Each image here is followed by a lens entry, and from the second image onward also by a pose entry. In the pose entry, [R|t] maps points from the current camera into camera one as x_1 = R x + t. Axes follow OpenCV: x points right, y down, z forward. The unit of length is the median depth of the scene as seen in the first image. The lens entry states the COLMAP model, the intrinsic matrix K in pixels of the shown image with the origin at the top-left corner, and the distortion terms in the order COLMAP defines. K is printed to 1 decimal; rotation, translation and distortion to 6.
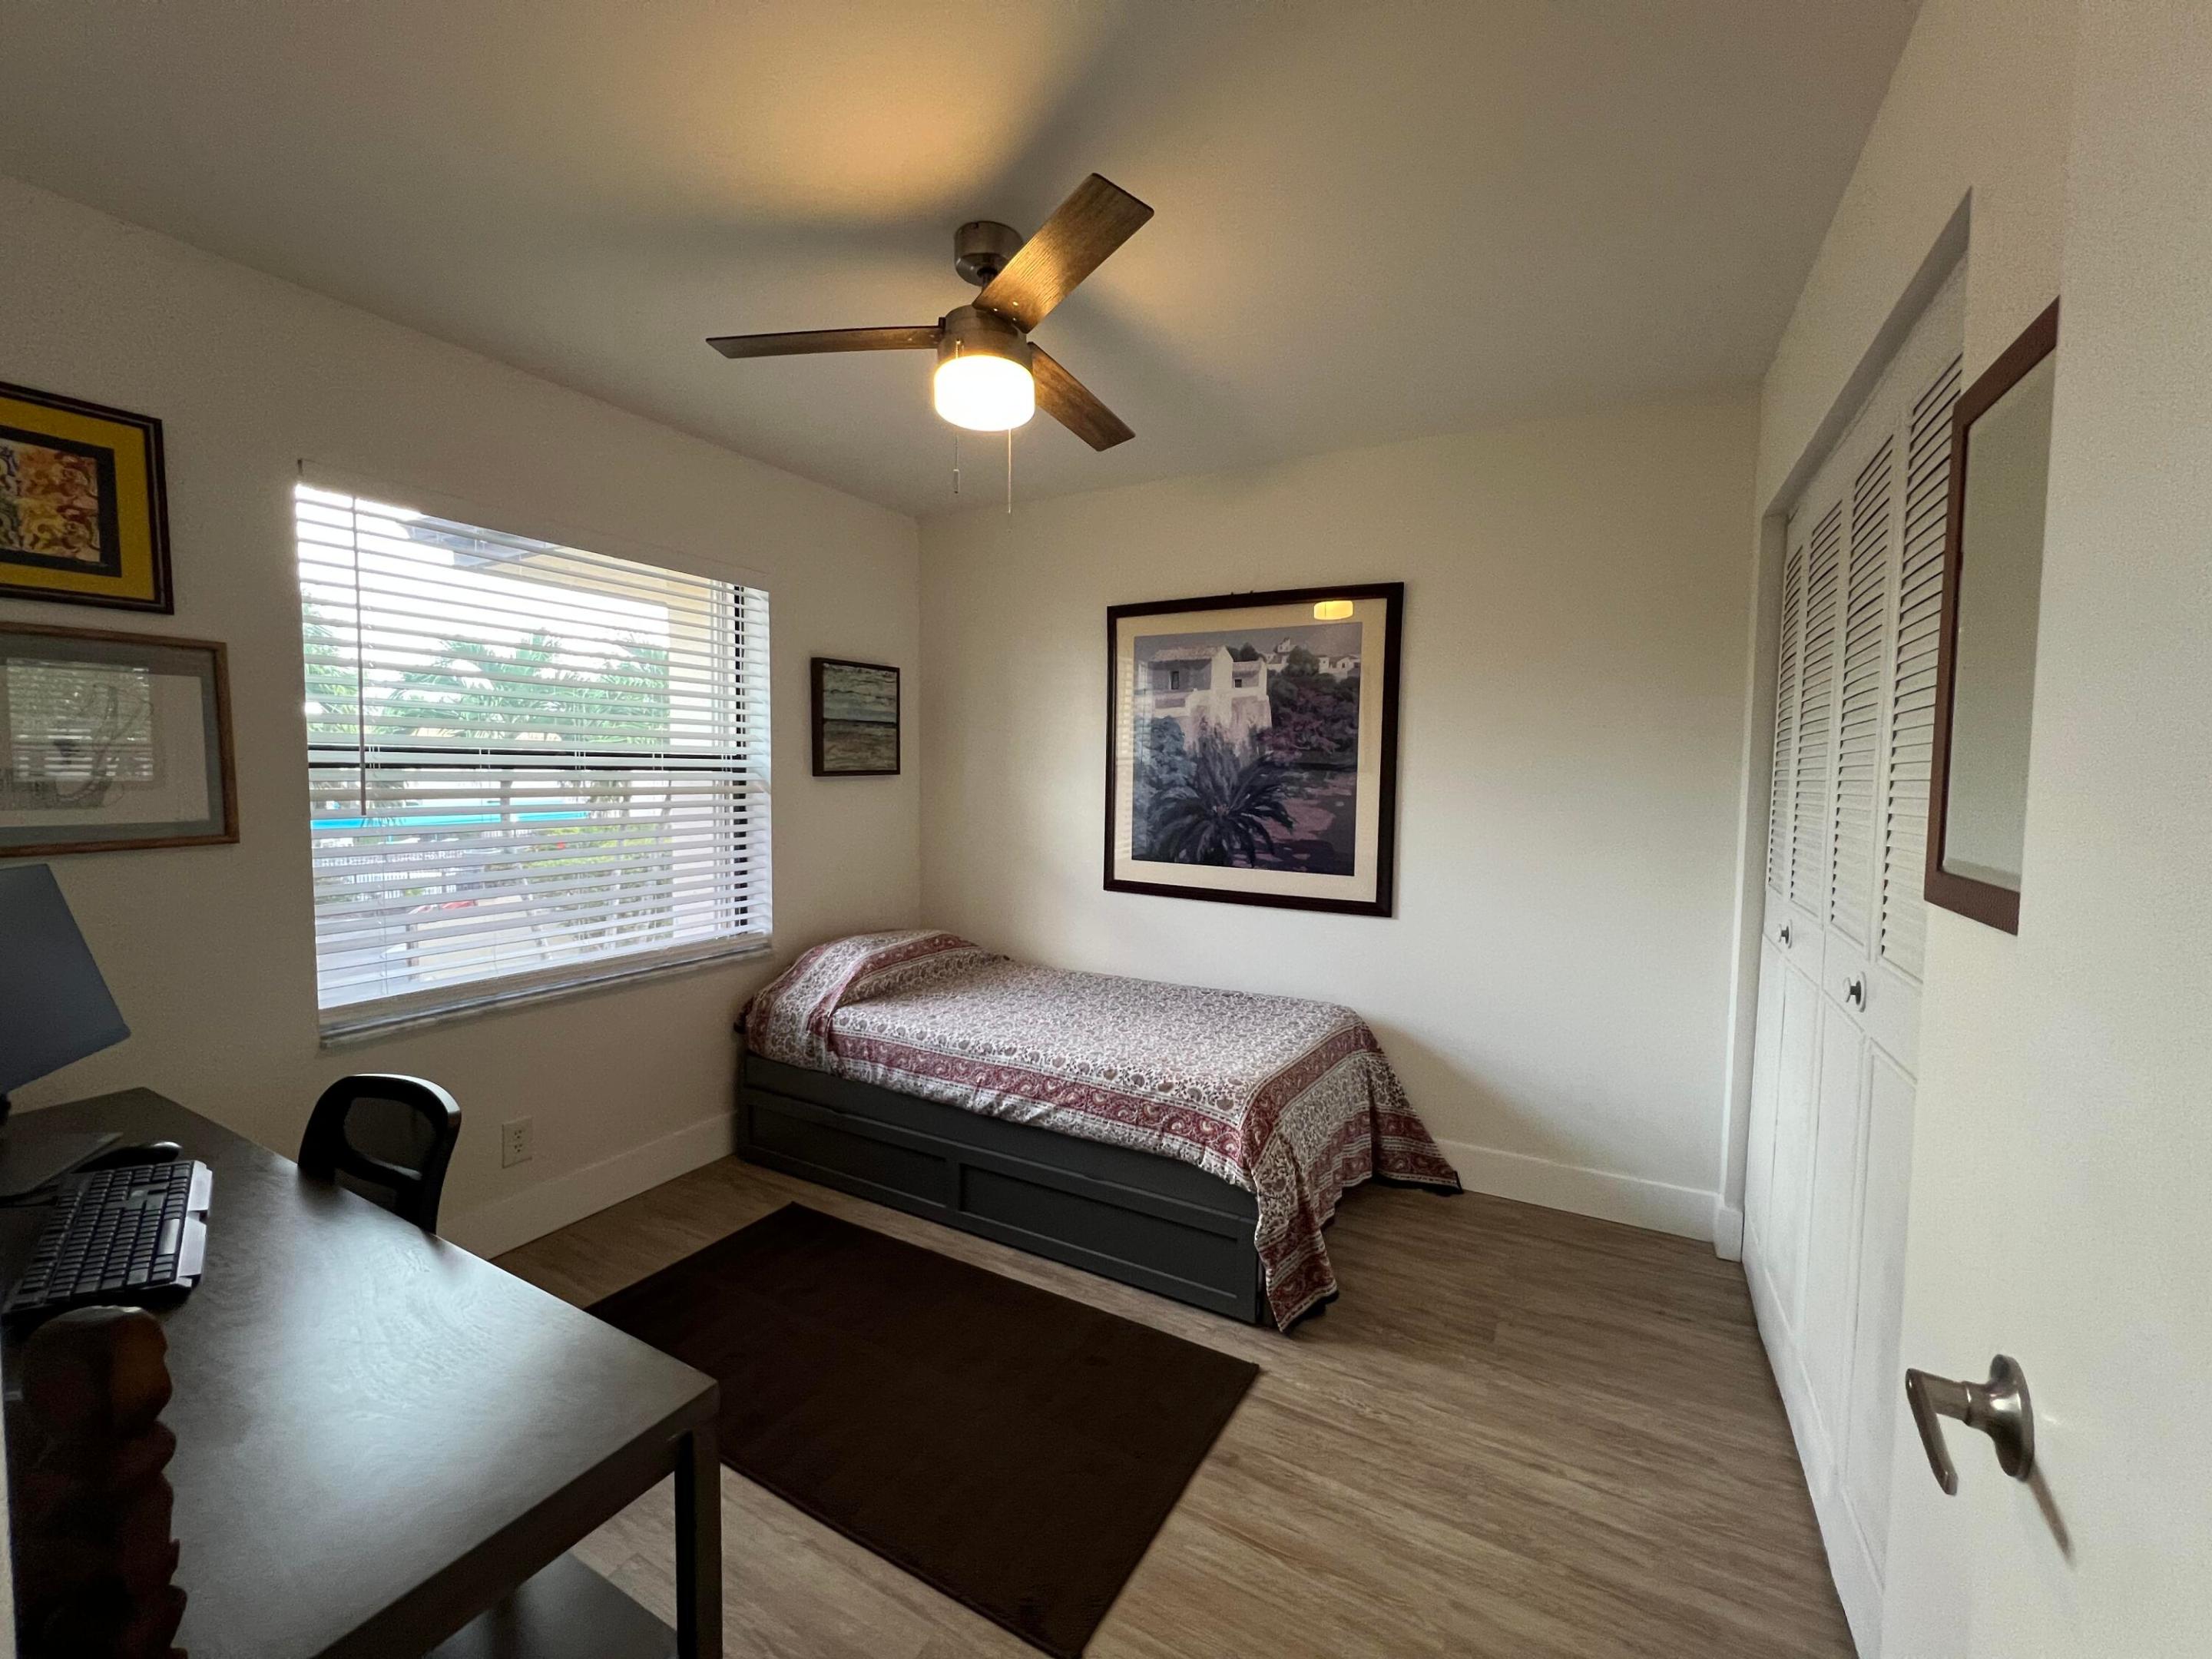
lens RADIAL K [[890.1, 0, 1106.4], [0, 890.1, 824.2], [0, 0, 1]] dist [0.002735, 0.000270]
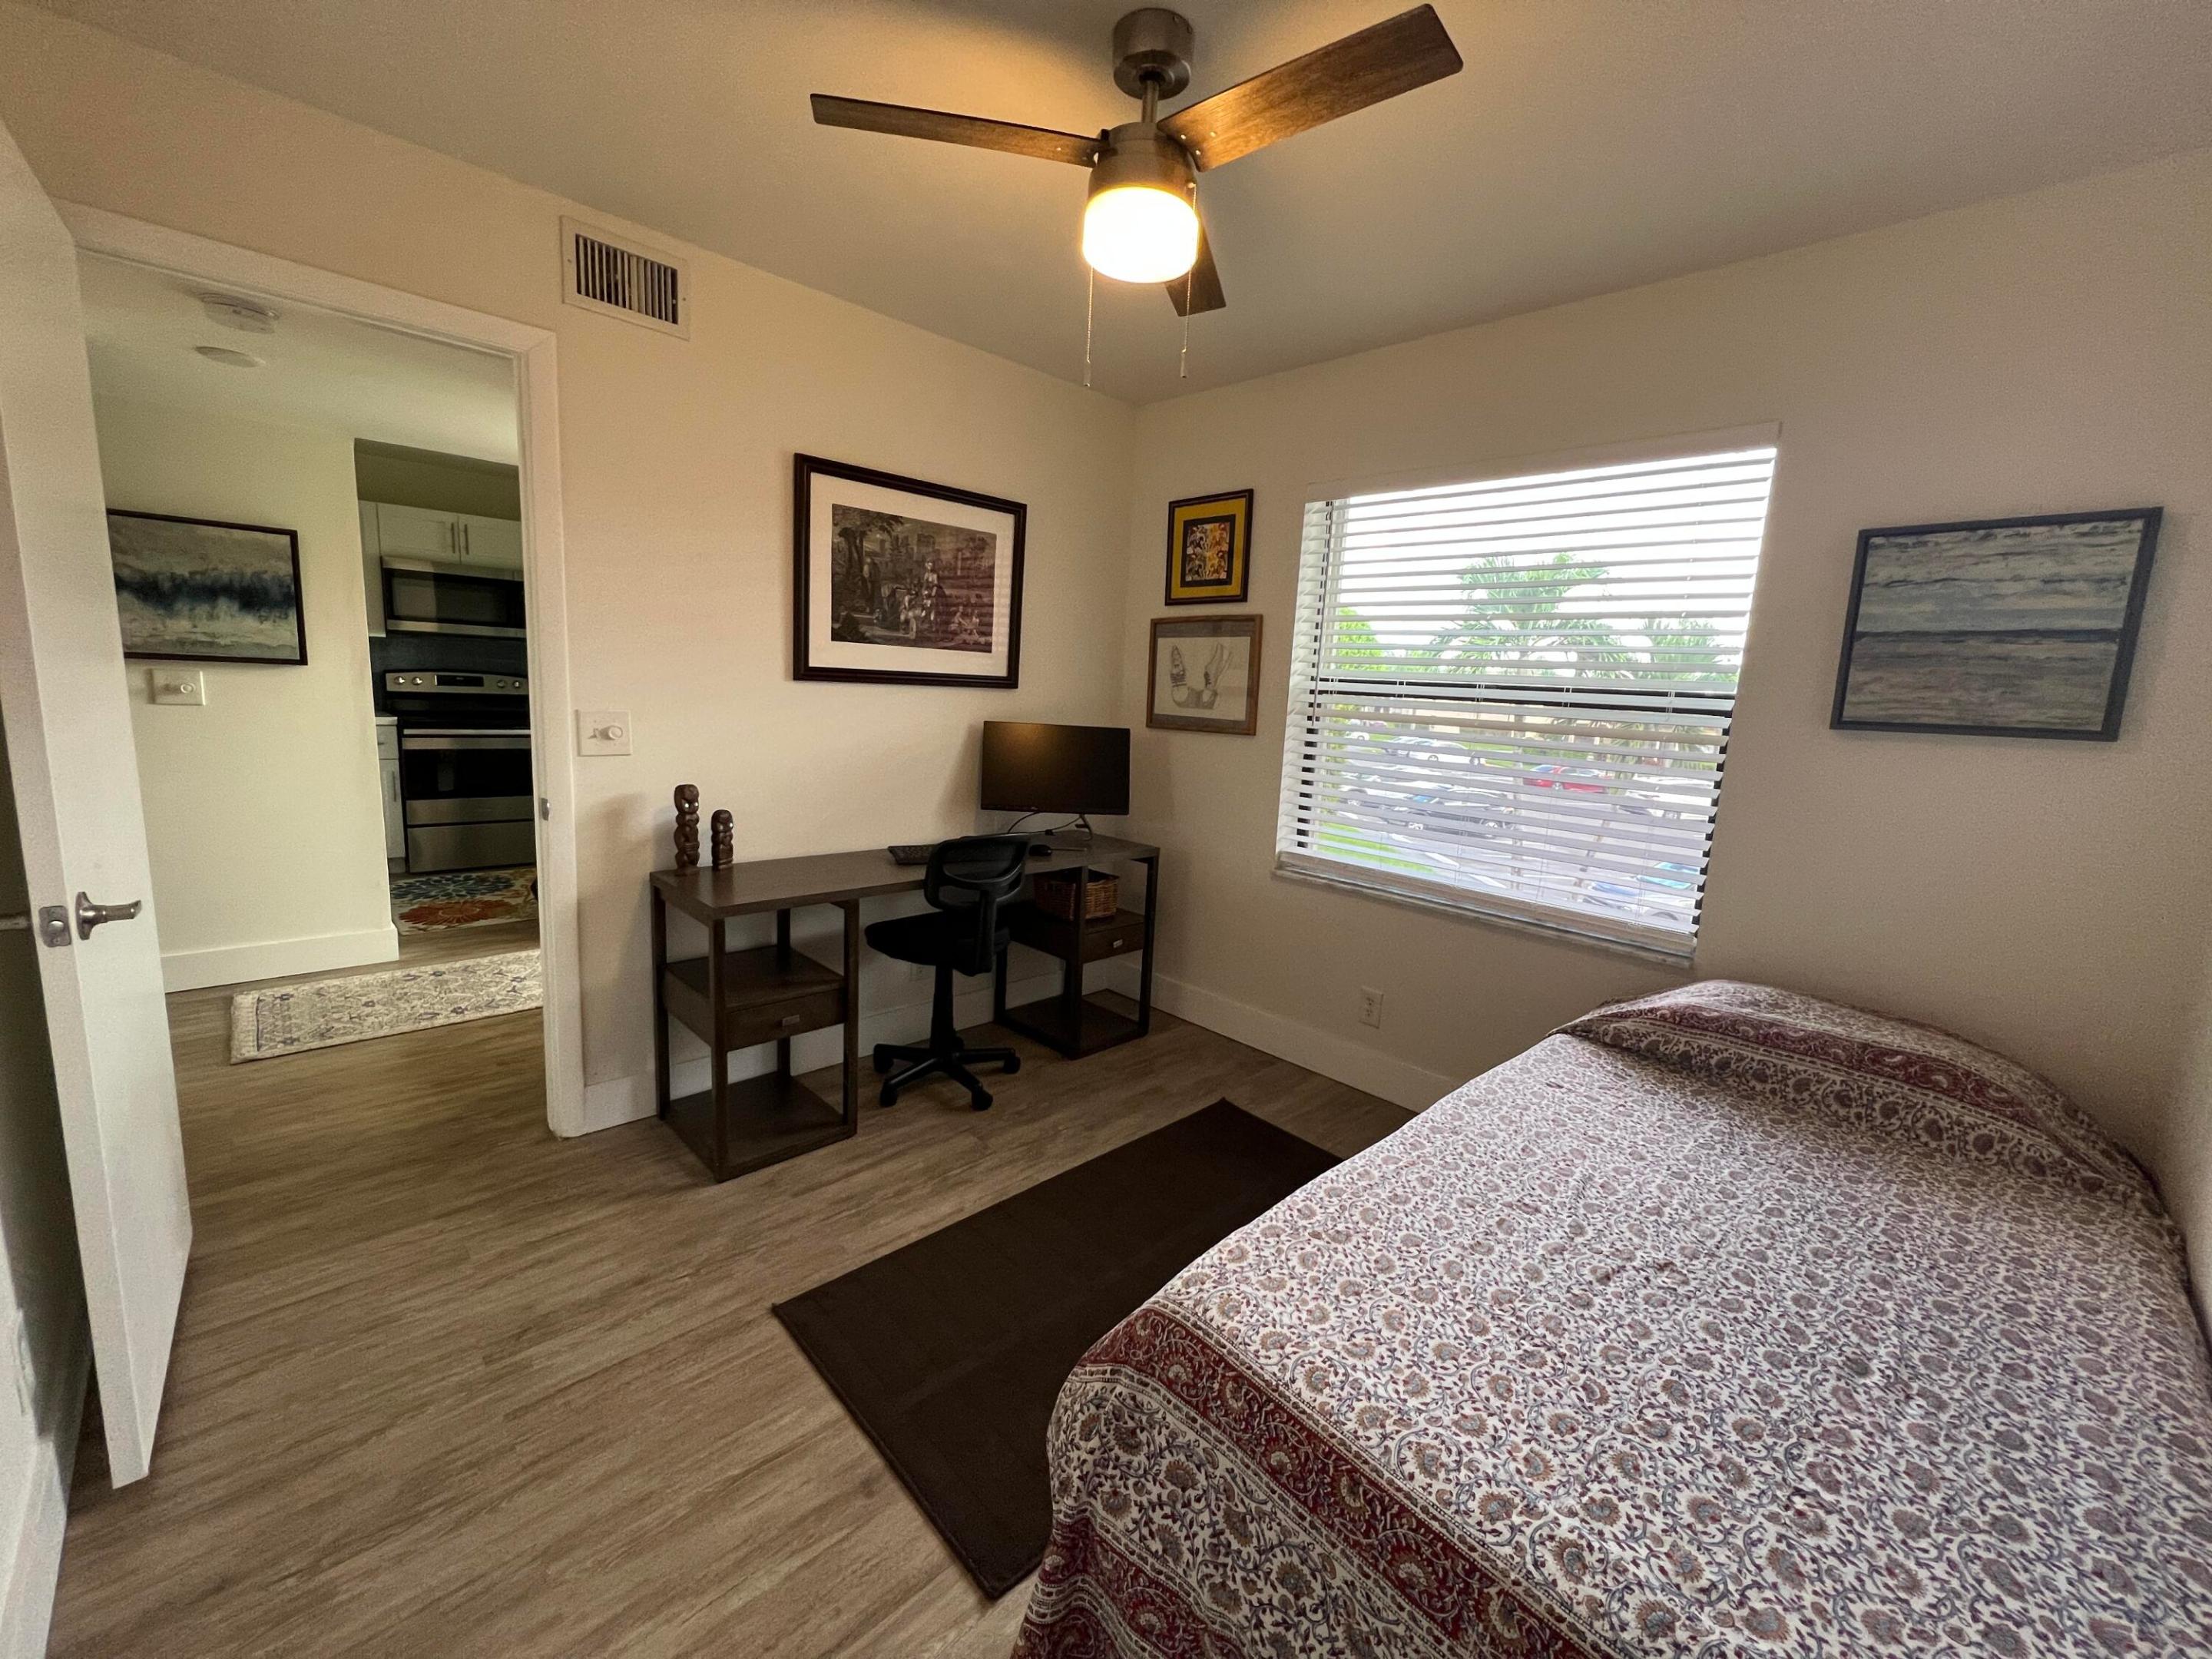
lens RADIAL K [[890.1, 0, 1106.8], [0, 890.1, 826.4], [0, 0, 1]] dist [0.002735, 0.000270]
pose [[-0.281388, 0.132363, -0.950422, 0.624299], [-0.109408, 0.979557, 0.168812, -0.055967], [0.953337, 0.151485, -0.261154, 1.049462]]
